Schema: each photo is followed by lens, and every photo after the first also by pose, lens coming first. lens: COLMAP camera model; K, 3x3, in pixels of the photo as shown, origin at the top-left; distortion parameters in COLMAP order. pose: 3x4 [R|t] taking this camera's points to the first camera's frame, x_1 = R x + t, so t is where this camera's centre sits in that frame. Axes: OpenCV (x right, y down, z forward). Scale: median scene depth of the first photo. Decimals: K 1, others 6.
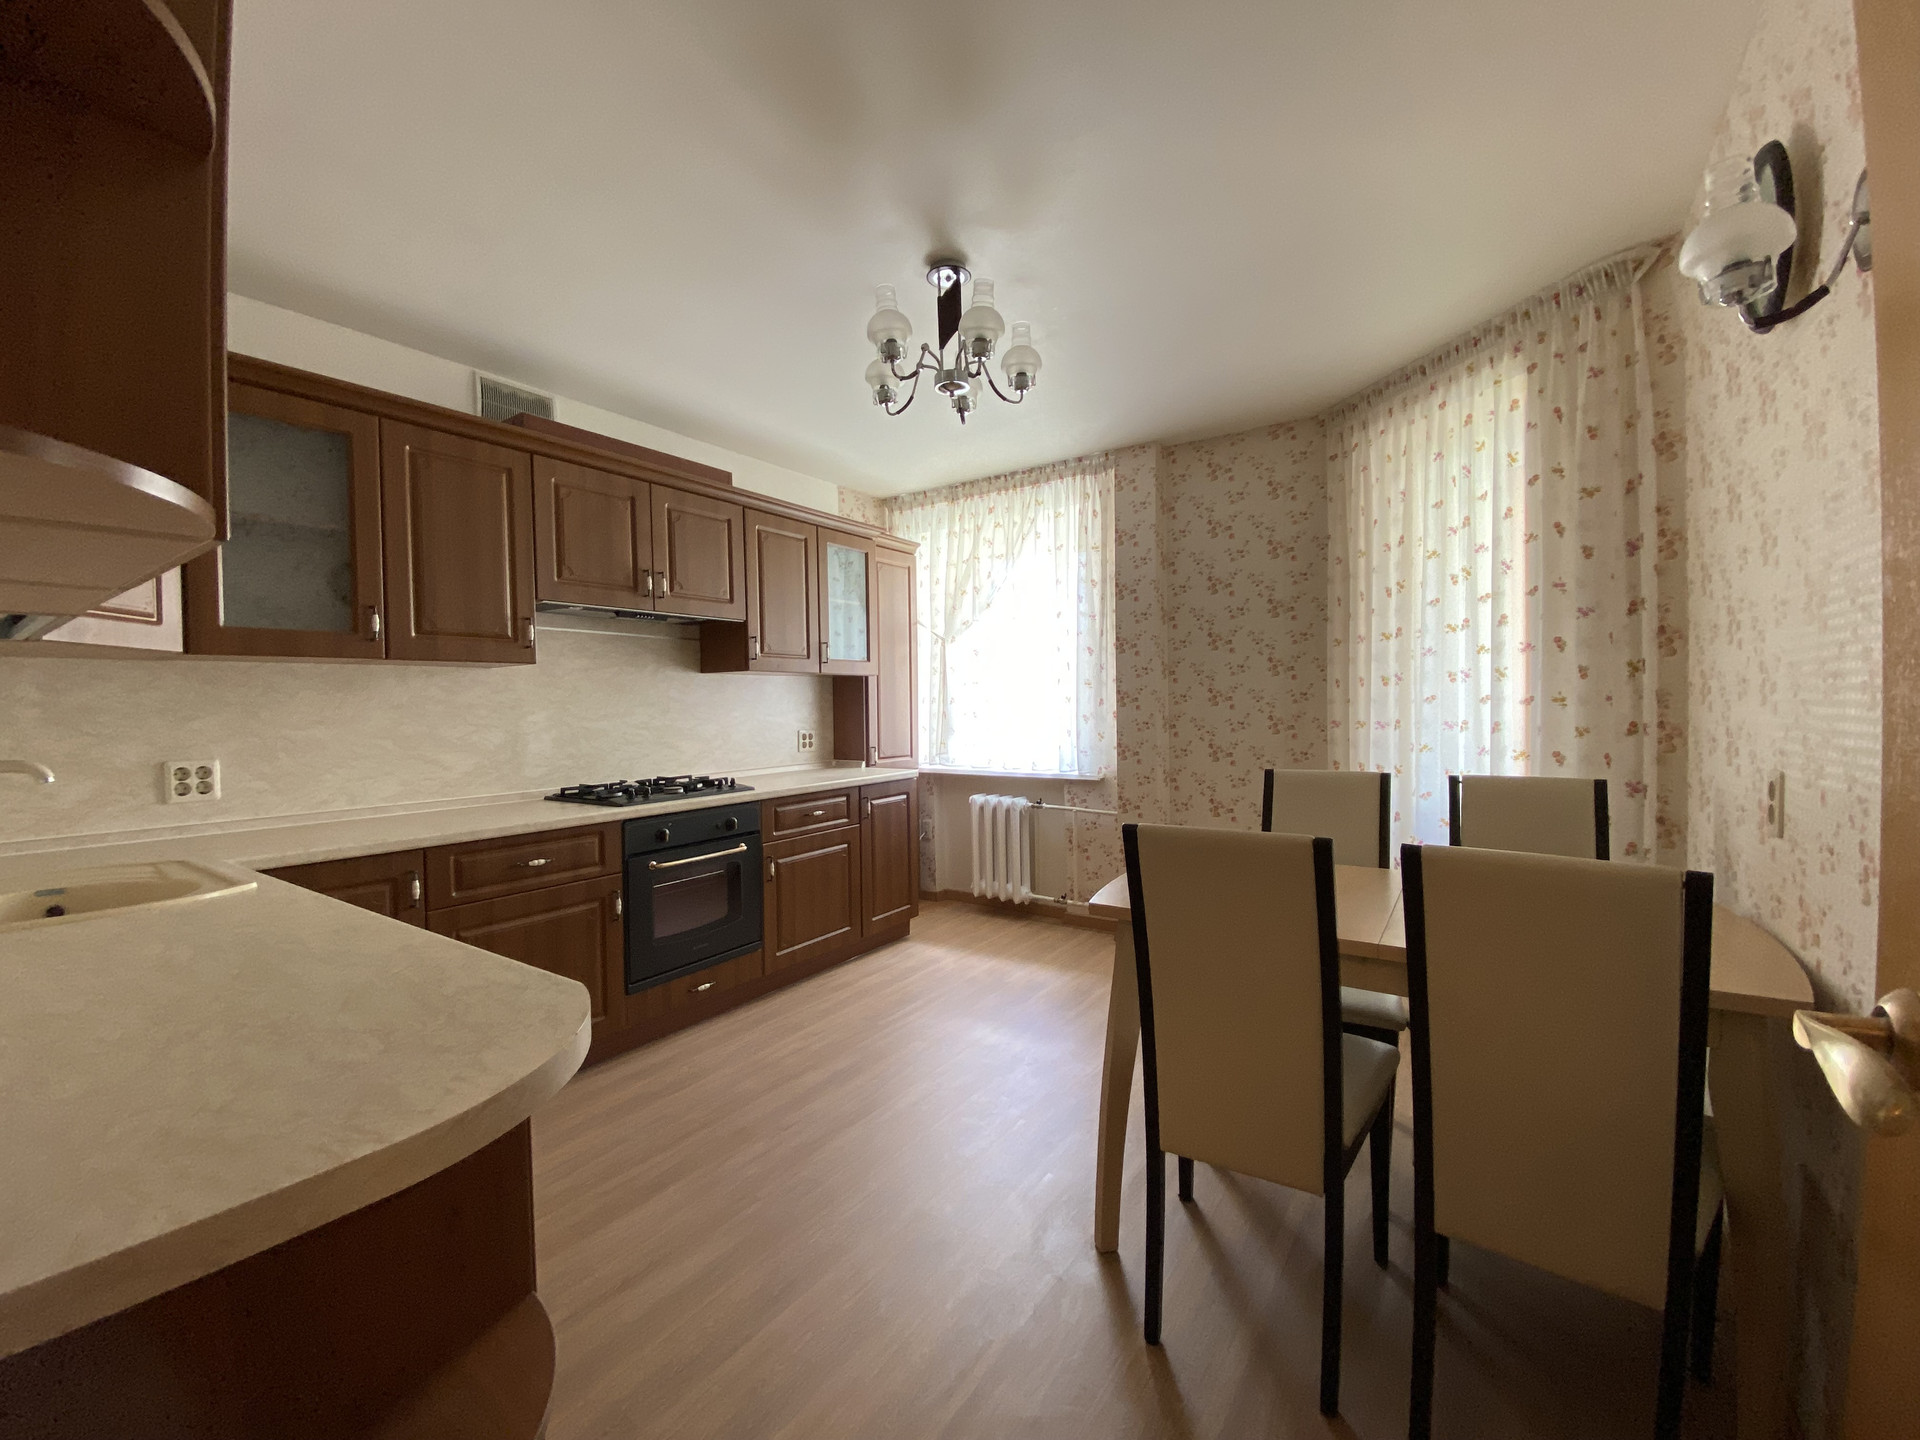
lens RADIAL K [[788.1, 0, 957.2], [0, 788.1, 719.9], [0, 0, 1]] dist [0.002718, -0.002209]
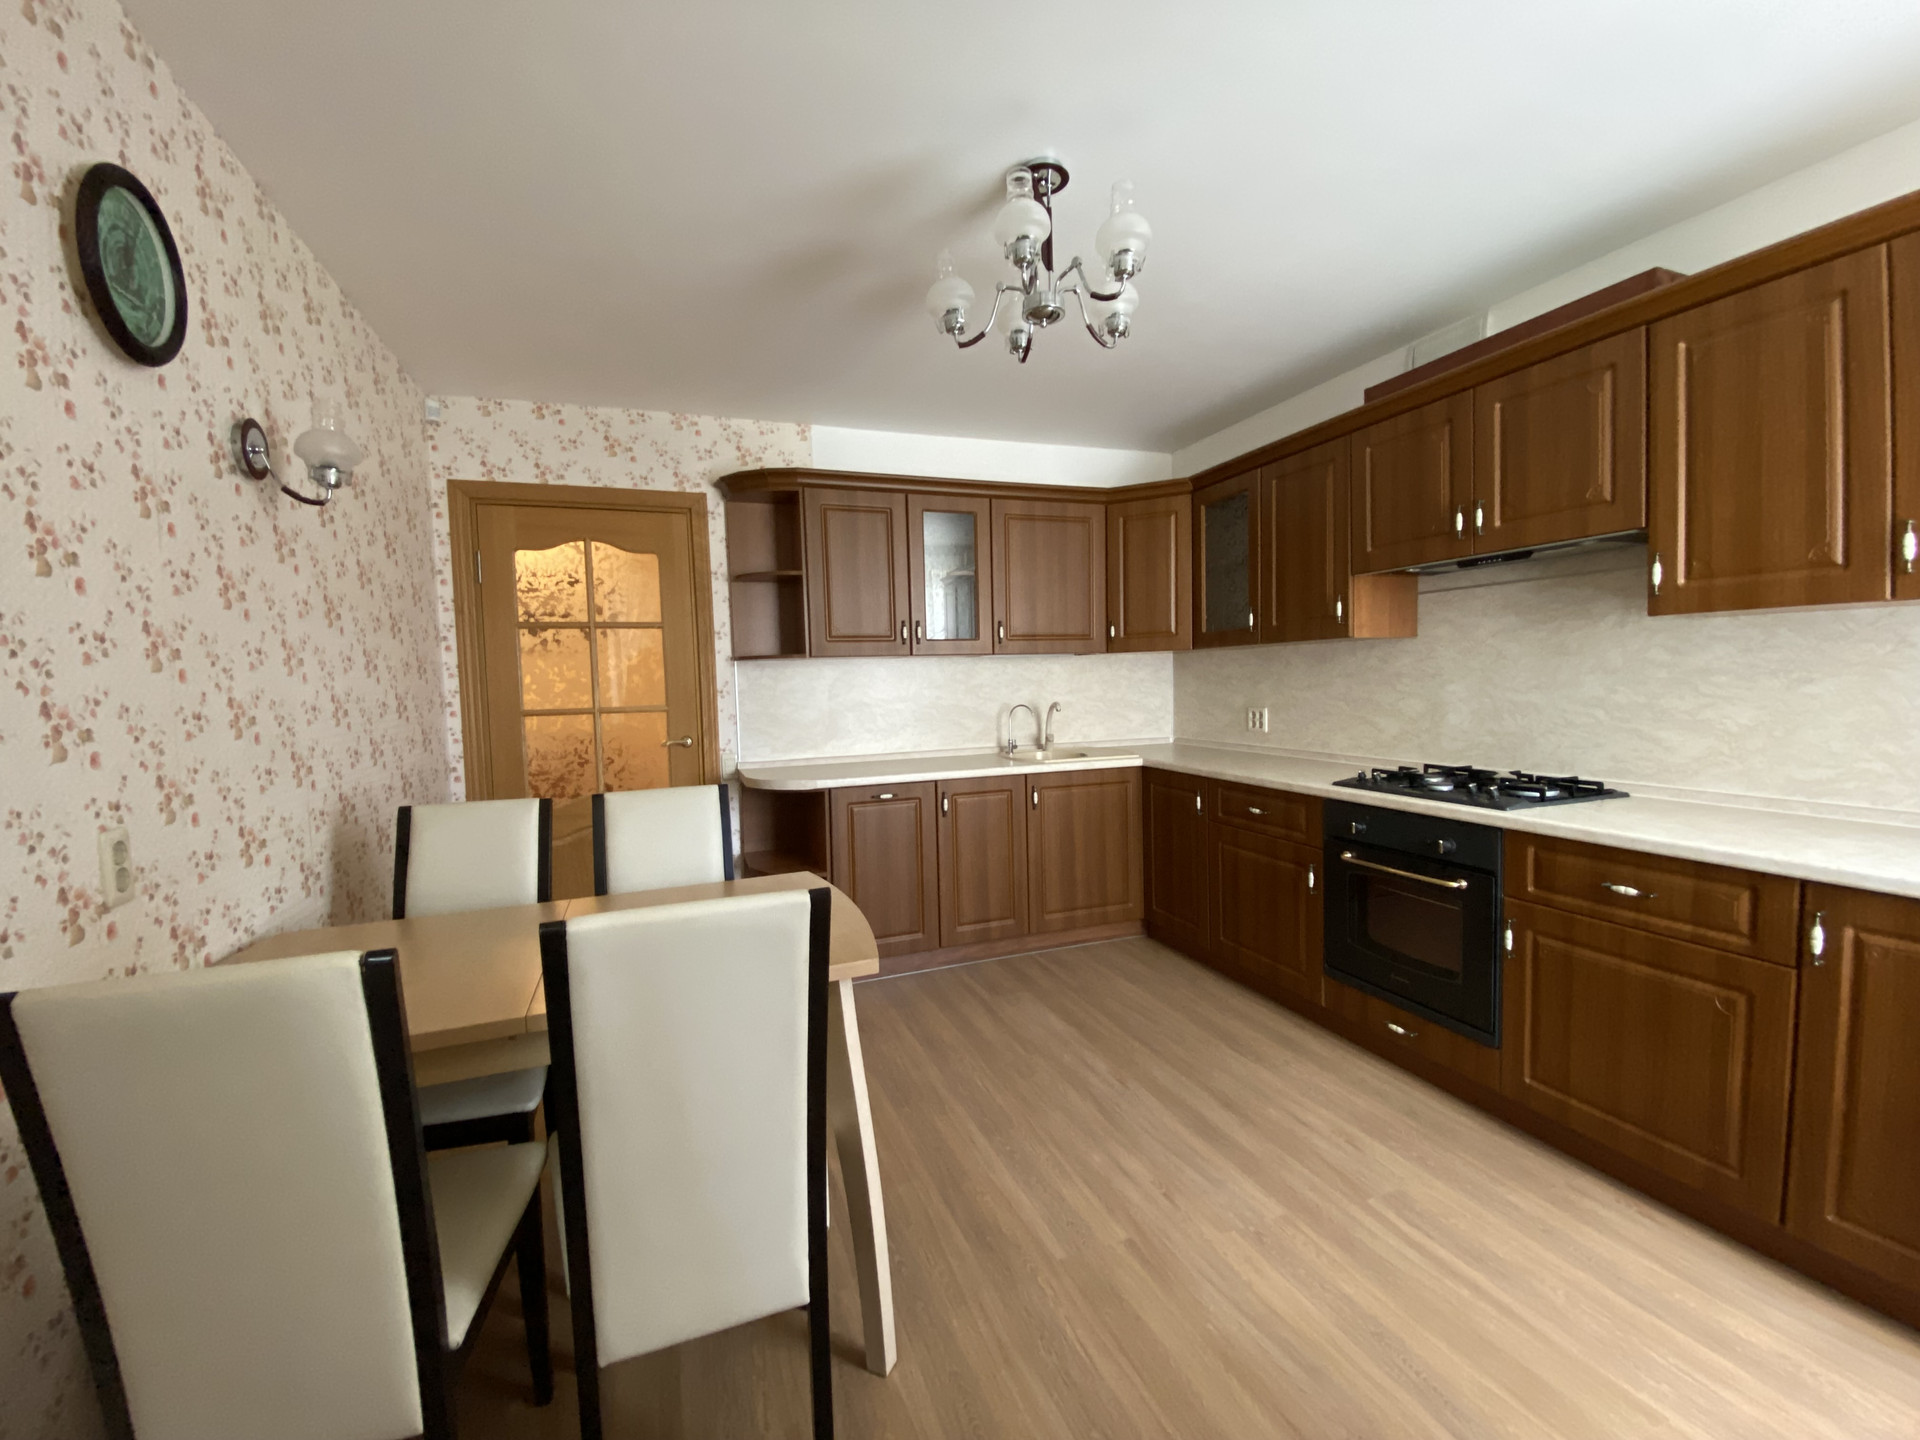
lens RADIAL K [[788.1, 0, 945.0], [0, 788.1, 721.3], [0, 0, 1]] dist [0.002718, -0.002209]
pose [[-0.582225, 0.056116, -0.811089, 0.534519], [-0.004286, 0.997389, 0.072082, -0.025221], [0.813017, 0.045445, -0.580464, 1.000210]]
